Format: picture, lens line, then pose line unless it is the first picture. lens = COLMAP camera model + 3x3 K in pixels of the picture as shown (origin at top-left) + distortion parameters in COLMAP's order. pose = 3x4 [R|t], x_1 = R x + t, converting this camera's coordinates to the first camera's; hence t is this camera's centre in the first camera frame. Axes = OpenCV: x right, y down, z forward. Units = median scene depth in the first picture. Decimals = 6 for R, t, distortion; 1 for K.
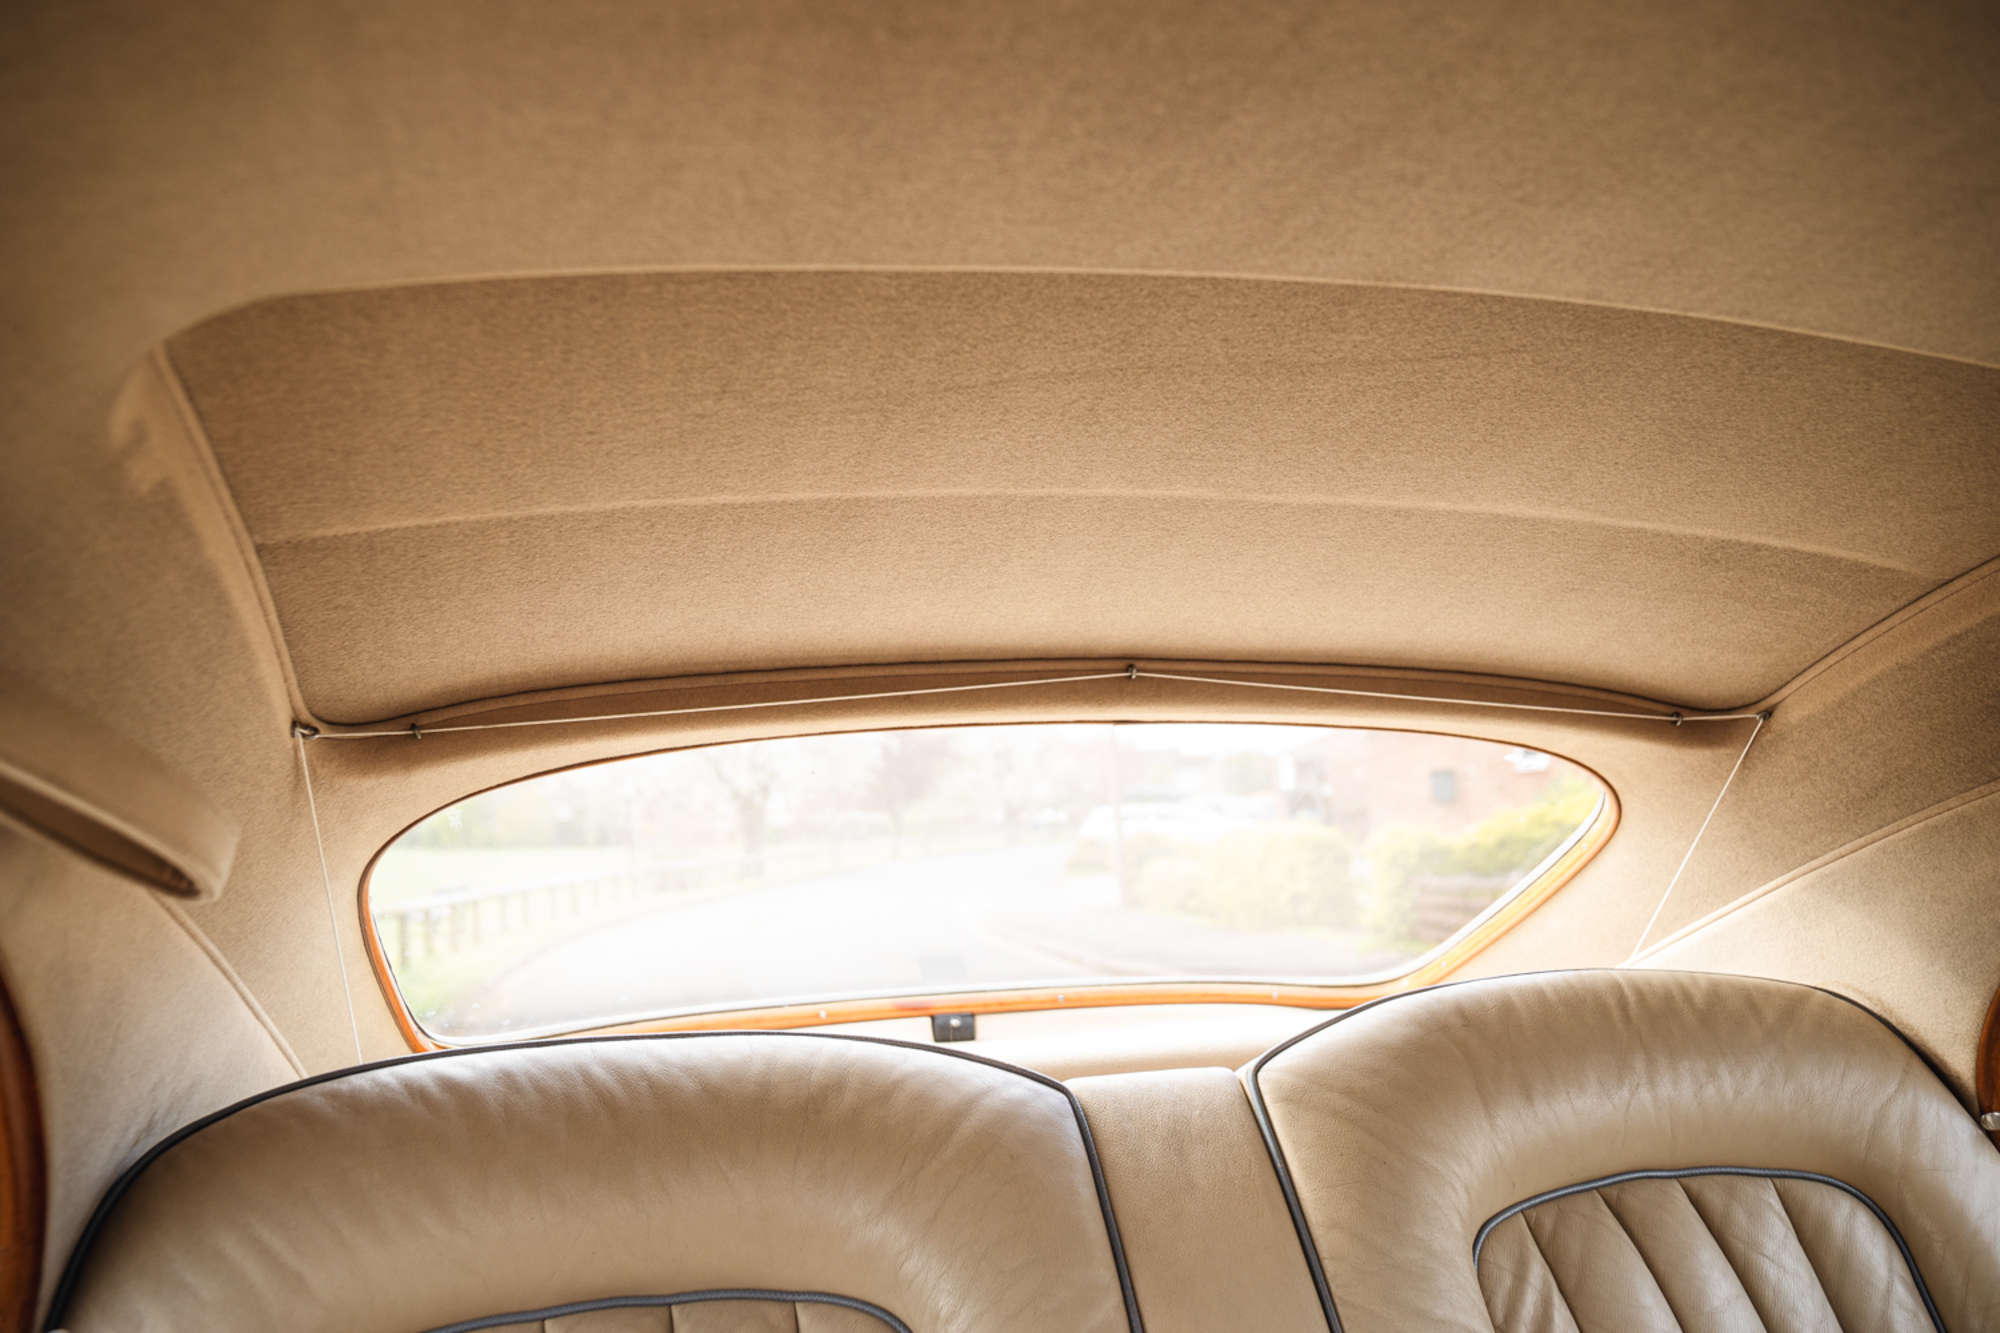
lens RADIAL K [[1518.9, 0, 998.6], [0, 1518.9, 681.4], [0, 0, 1]] dist [-0.106465, 0.109704]
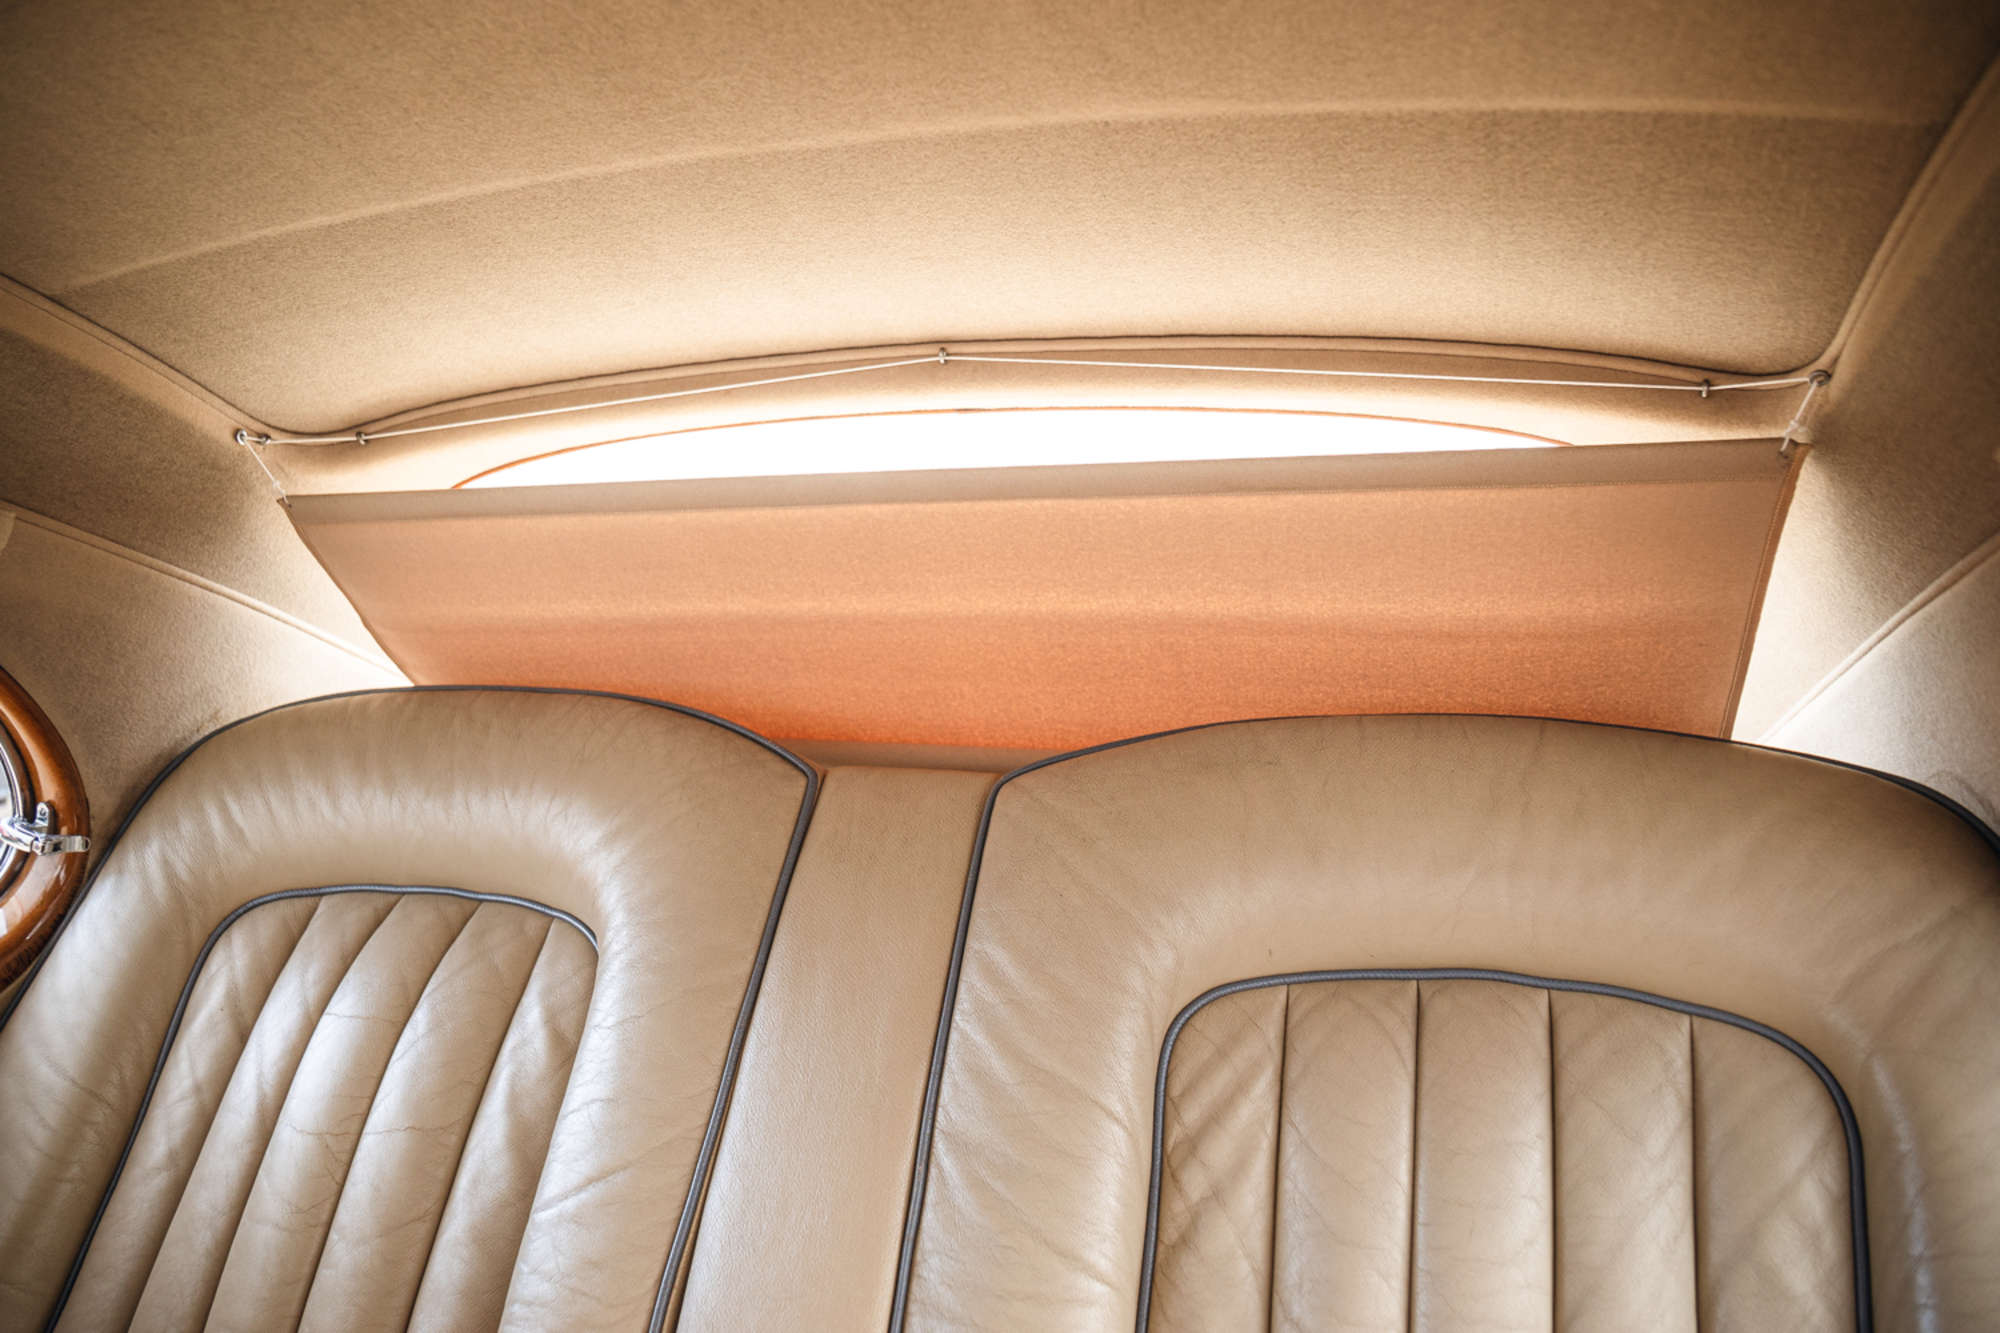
lens RADIAL K [[1325.7, 0, 1000.0], [0, 1325.7, 666.5], [0, 0, 1]] dist [-0.120331, 0.104950]
pose [[0.830414, 0.070634, -0.552651, 0.617627], [0.028816, 0.985158, 0.169212, 0.049235], [0.556401, -0.156442, 0.816054, 0.335616]]
